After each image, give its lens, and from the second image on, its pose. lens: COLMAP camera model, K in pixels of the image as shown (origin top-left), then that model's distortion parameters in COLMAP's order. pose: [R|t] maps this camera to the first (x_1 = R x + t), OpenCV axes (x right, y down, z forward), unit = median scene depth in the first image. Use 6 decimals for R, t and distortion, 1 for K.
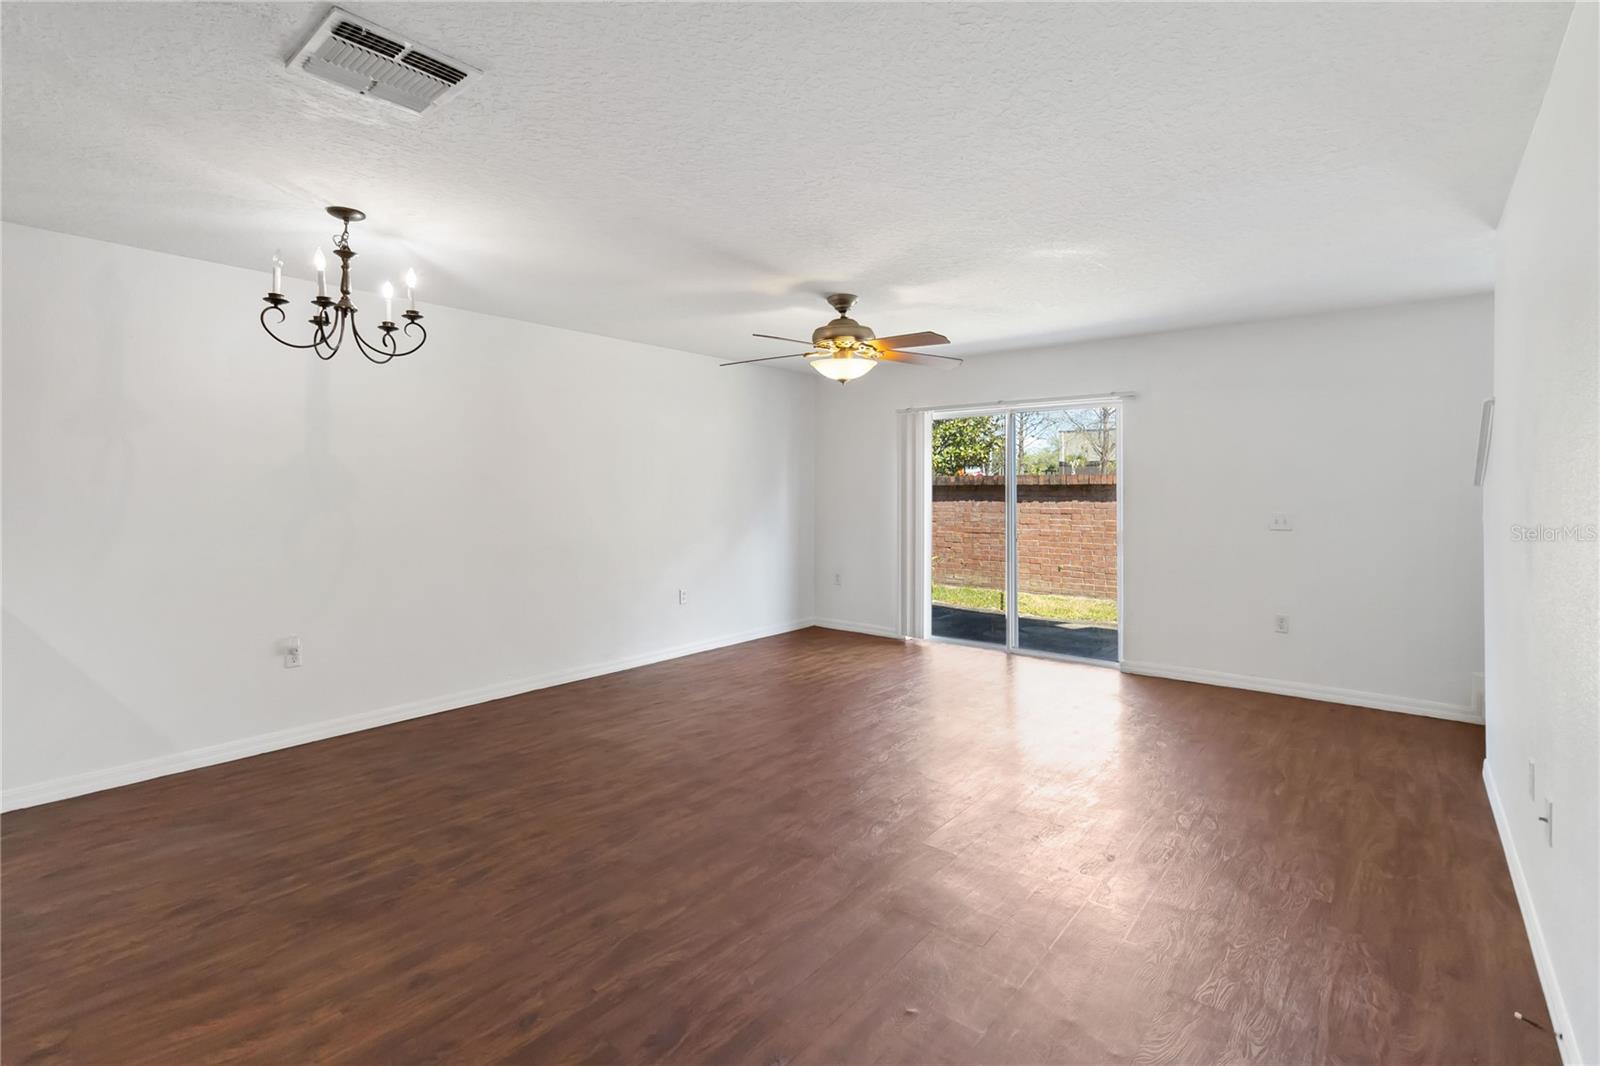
lens RADIAL K [[737.5, 0, 797.3], [0, 737.5, 487.7], [0, 0, 1]] dist [0.000394, 0.000006]
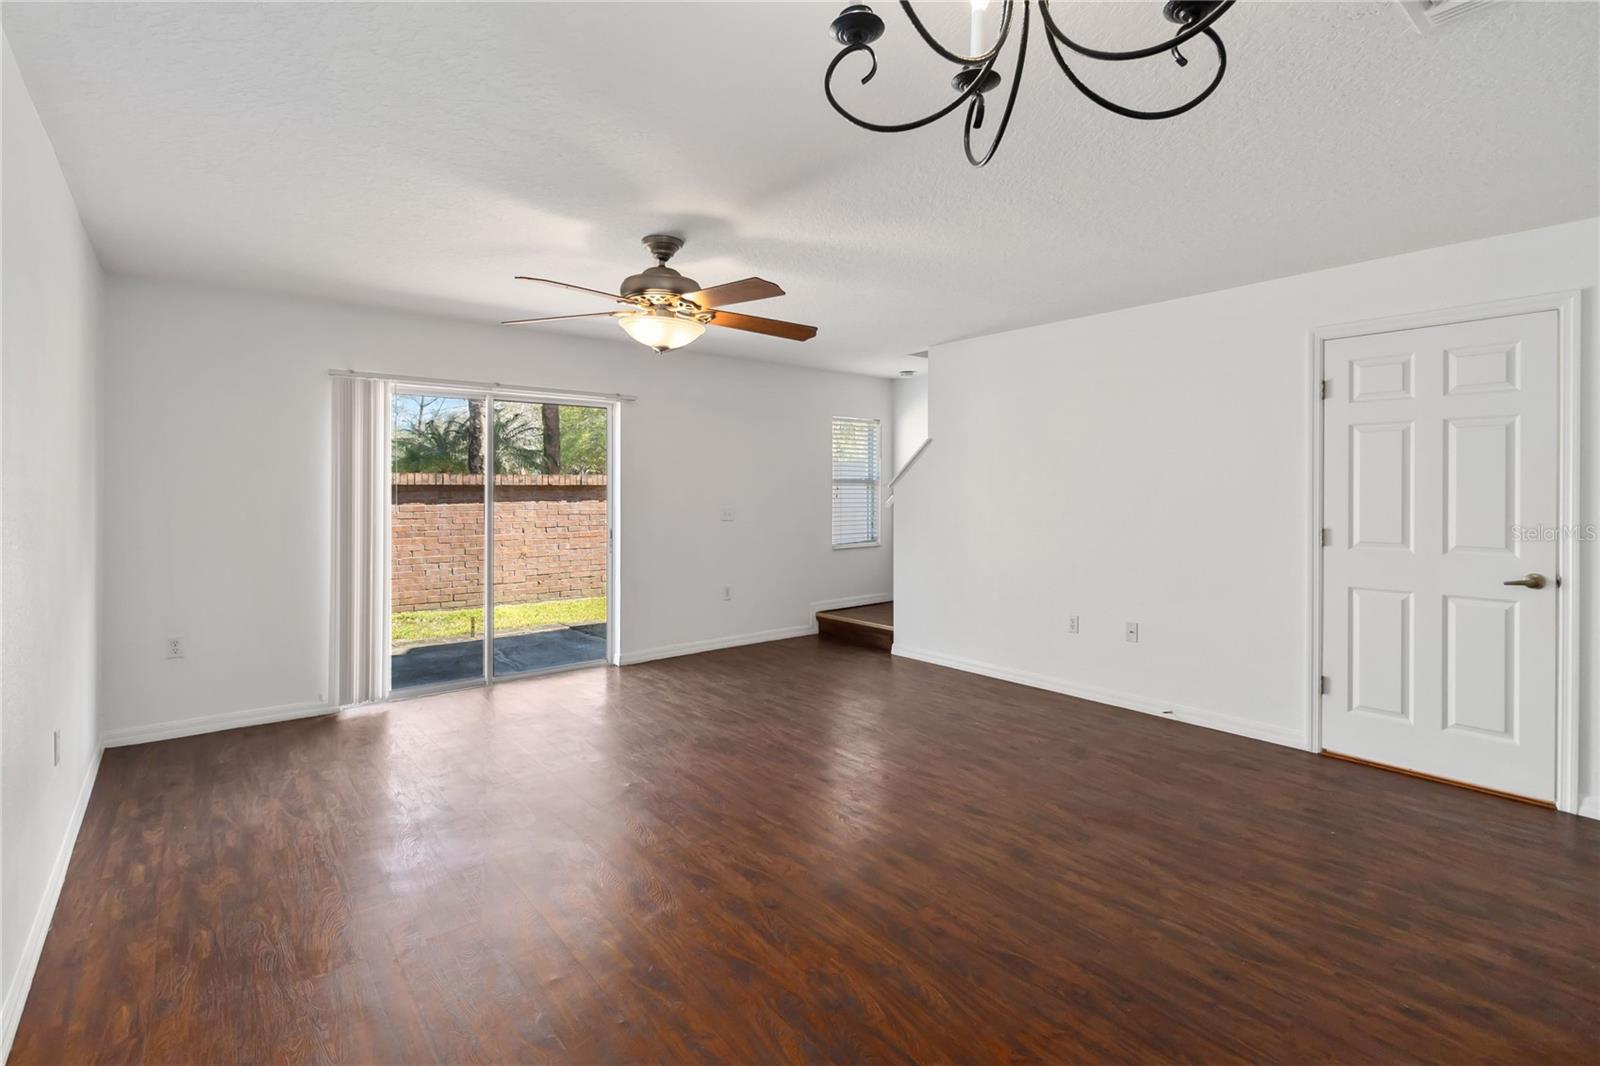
lens RADIAL K [[742.5, 0, 793.8], [0, 742.5, 488.6], [0, 0, 1]] dist [-0.000601, -0.000656]
pose [[0.208718, -0.000794, 0.977976, -0.521163], [0.001130, 0.999999, 0.000570, 0.000815], [-0.977975, 0.000986, 0.208719, 0.549049]]
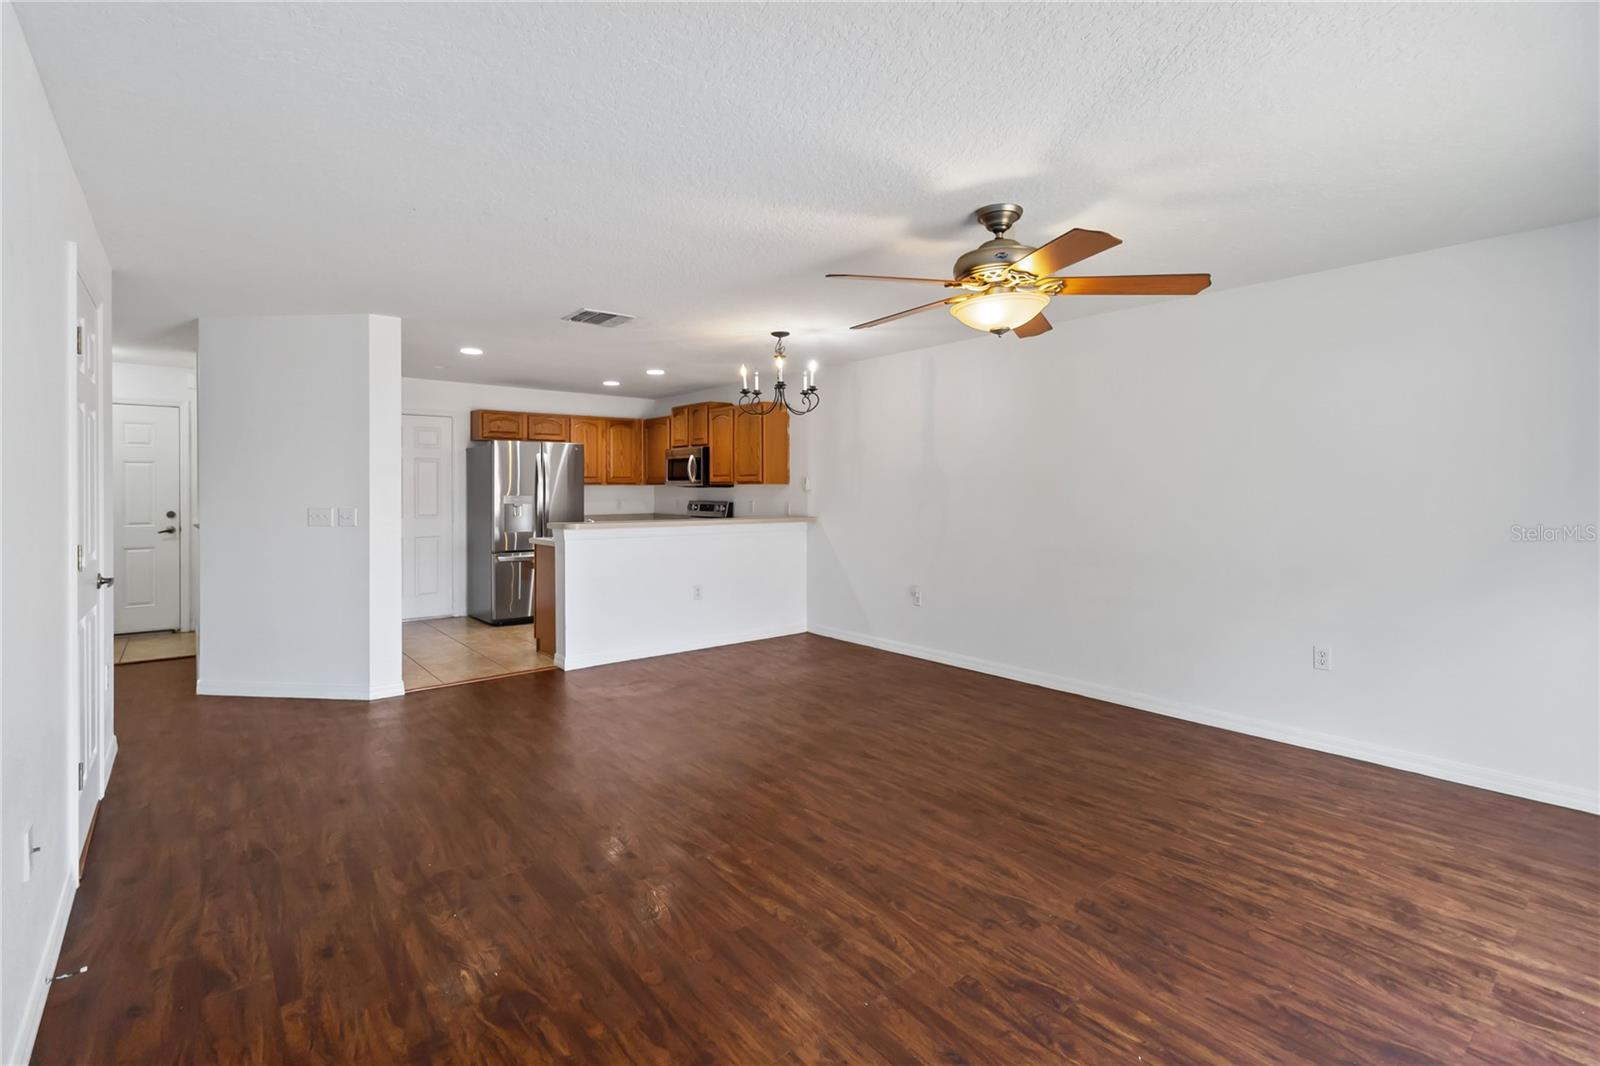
lens RADIAL K [[737.5, 0, 795.5], [0, 737.5, 504.0], [0, 0, 1]] dist [0.000360, -0.000543]
pose [[-0.202599, 0.021848, -0.979018, 0.600882], [-0.000275, 0.999750, 0.022367, -0.000336], [0.979262, 0.004801, -0.202542, 0.744293]]
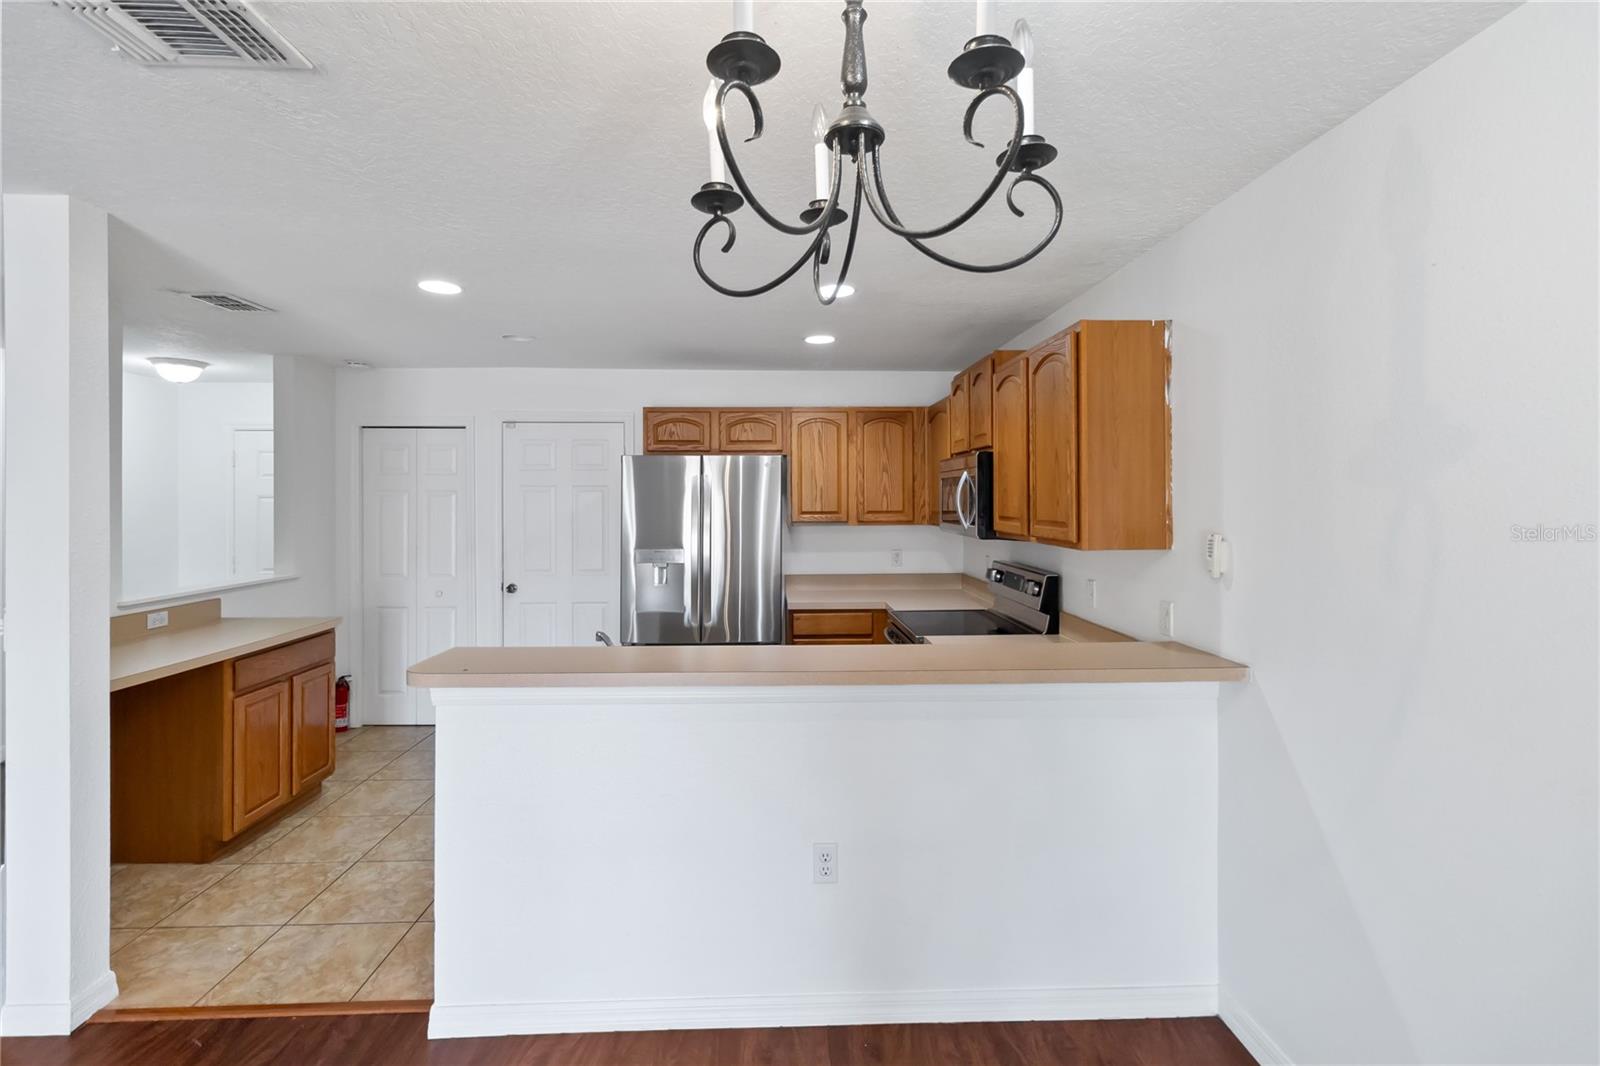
lens RADIAL K [[737.5, 0, 795.5], [0, 737.5, 504.0], [0, 0, 1]] dist [0.000360, -0.000543]
pose [[-0.754785, 0.004312, -0.655958, -0.195385], [-0.000204, 0.999977, 0.006808, -0.037441], [0.655973, 0.005272, -0.754766, 0.661688]]
